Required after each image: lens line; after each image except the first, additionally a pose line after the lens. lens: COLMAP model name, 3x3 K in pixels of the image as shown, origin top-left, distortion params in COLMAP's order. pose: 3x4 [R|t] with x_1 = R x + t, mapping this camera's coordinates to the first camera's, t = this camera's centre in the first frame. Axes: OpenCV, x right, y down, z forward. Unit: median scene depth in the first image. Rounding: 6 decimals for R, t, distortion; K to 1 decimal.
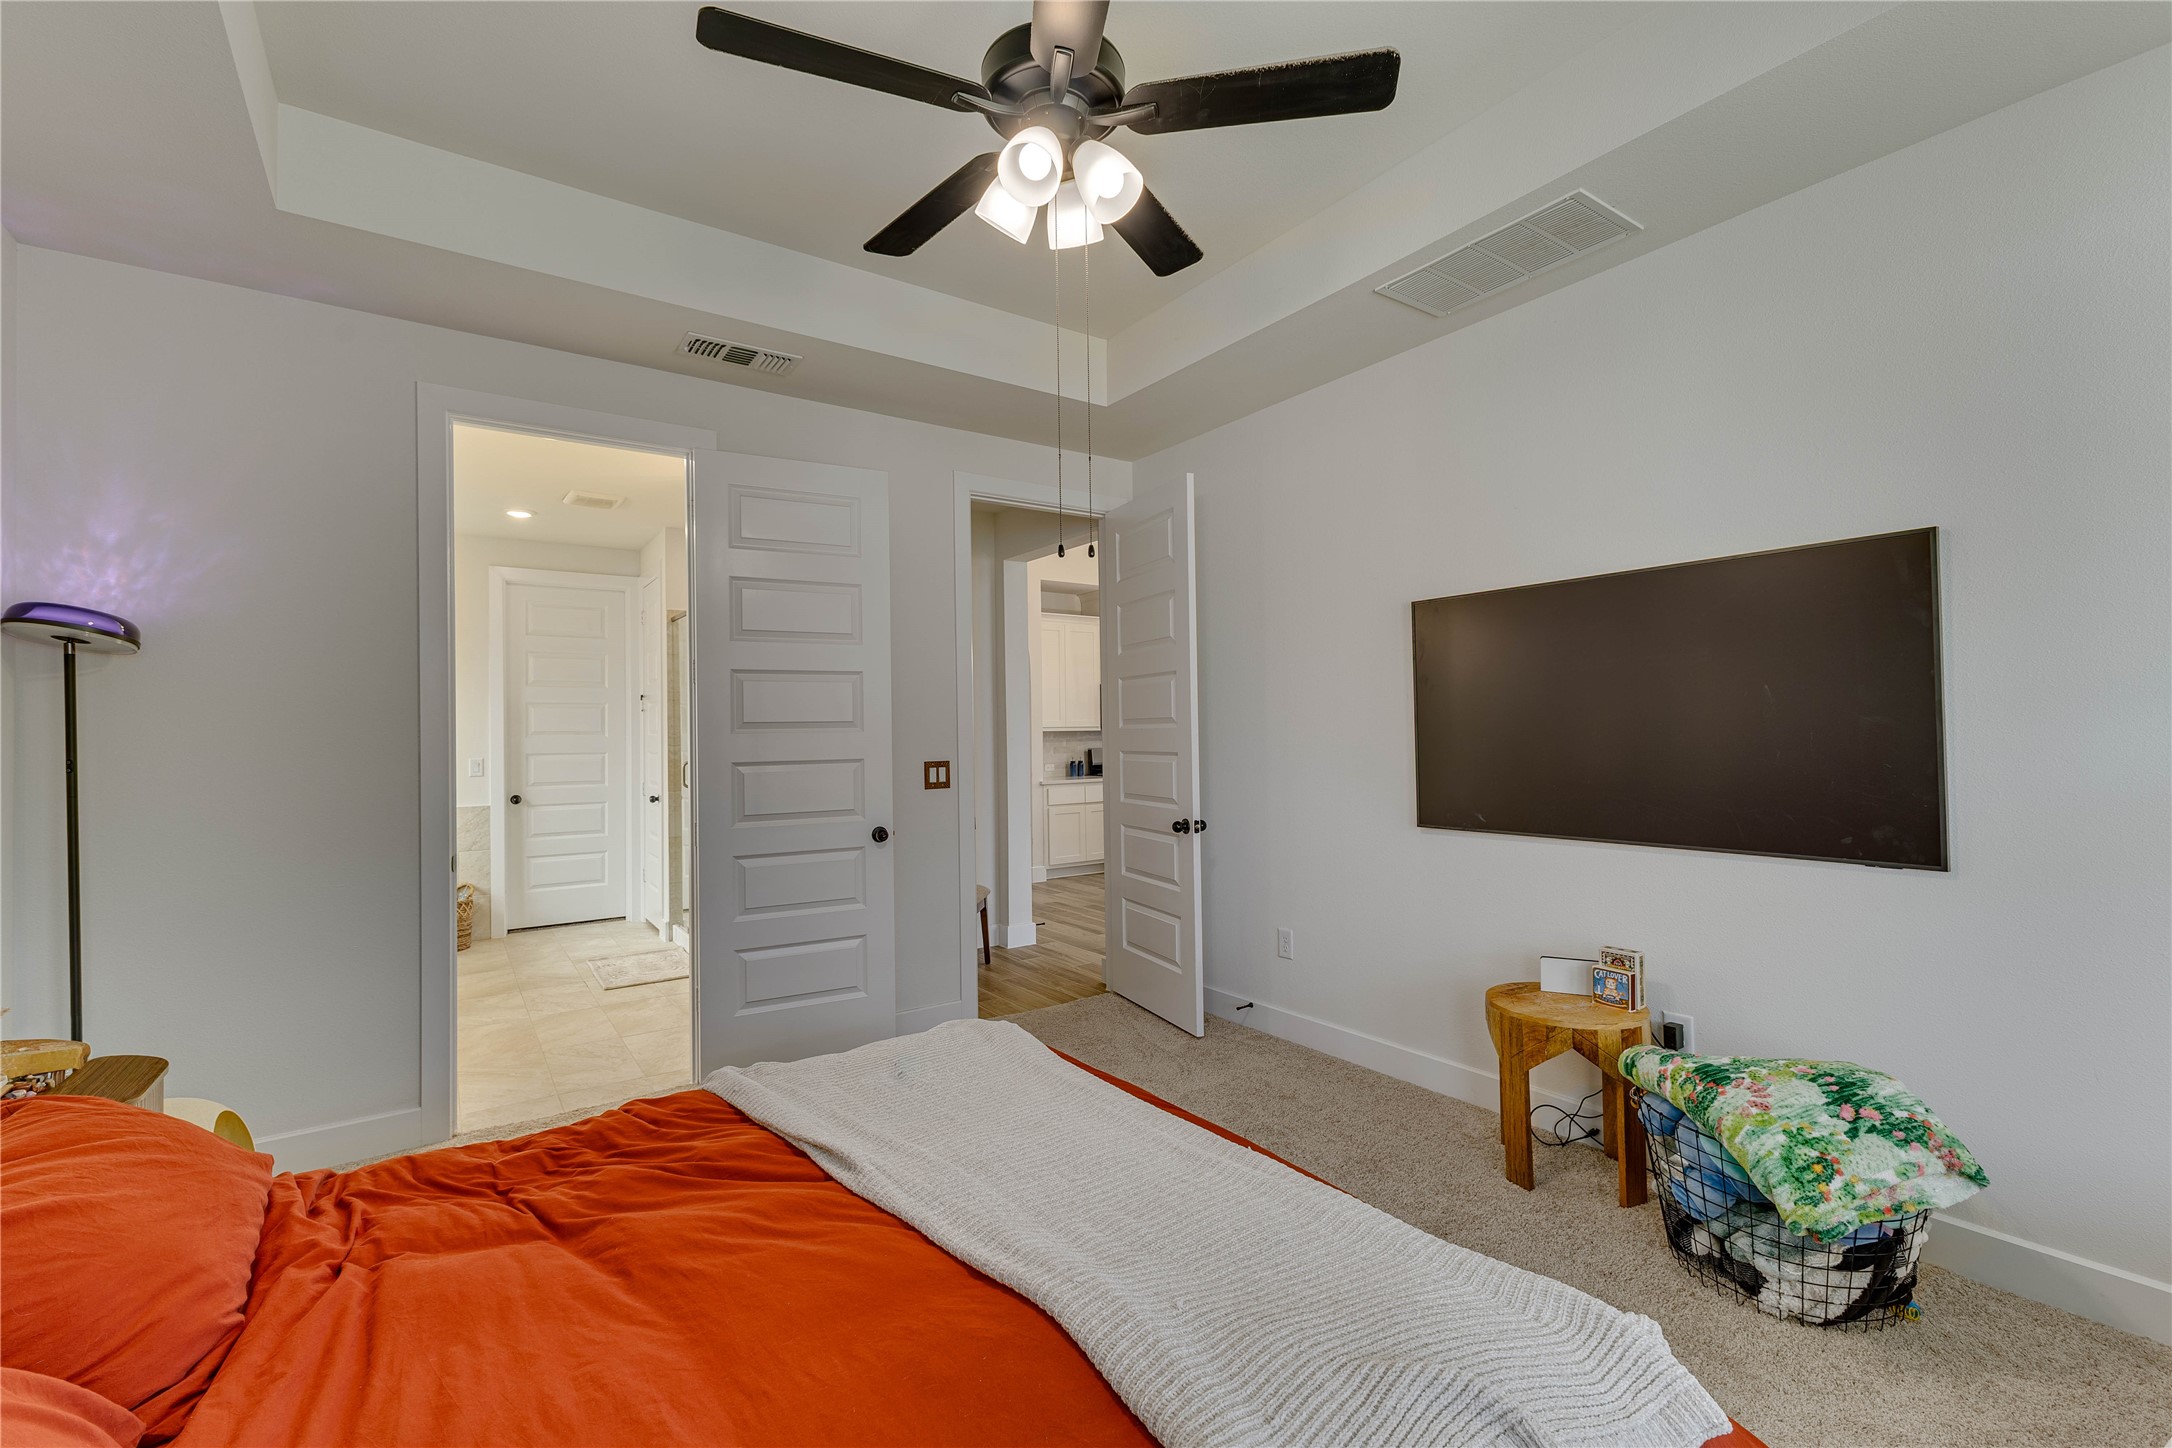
lens RADIAL K [[938.8, 0, 1093.9], [0, 938.8, 721.2], [0, 0, 1]] dist [0.003306, 0.000123]
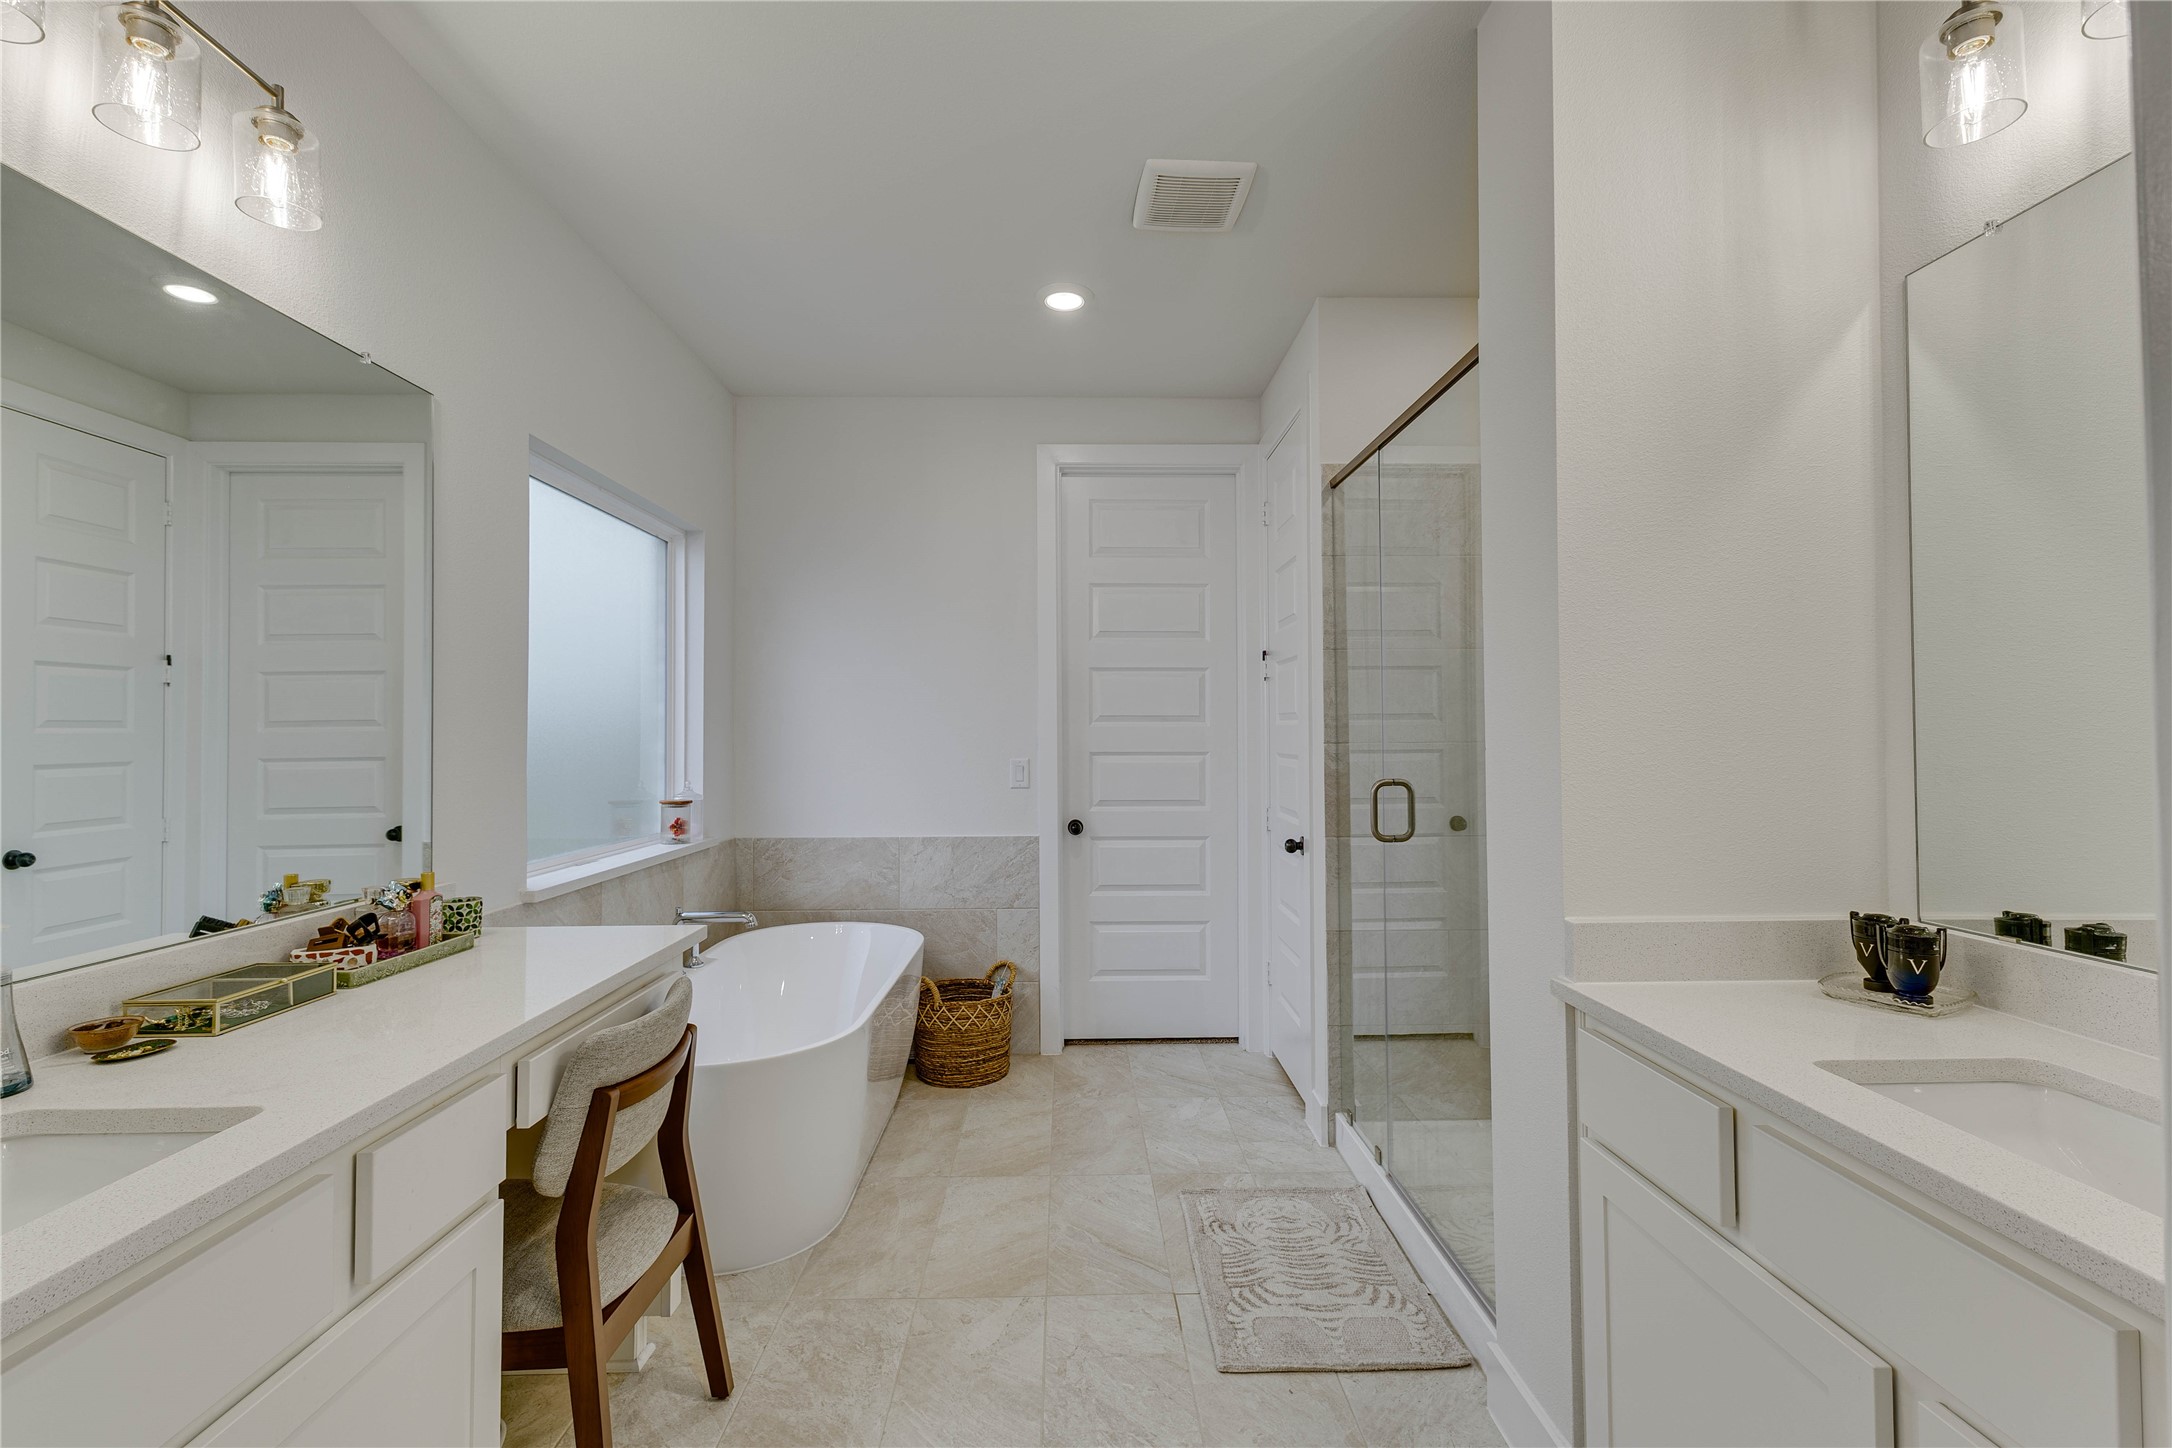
lens RADIAL K [[938.8, 0, 1089.8], [0, 938.8, 720.5], [0, 0, 1]] dist [0.003306, 0.000123]
pose [[0.833675, 0.001136, -0.552255, -0.277112], [0.001647, 0.999988, 0.004542, 0.011500], [0.552253, -0.004696, 0.833663, 0.509043]]
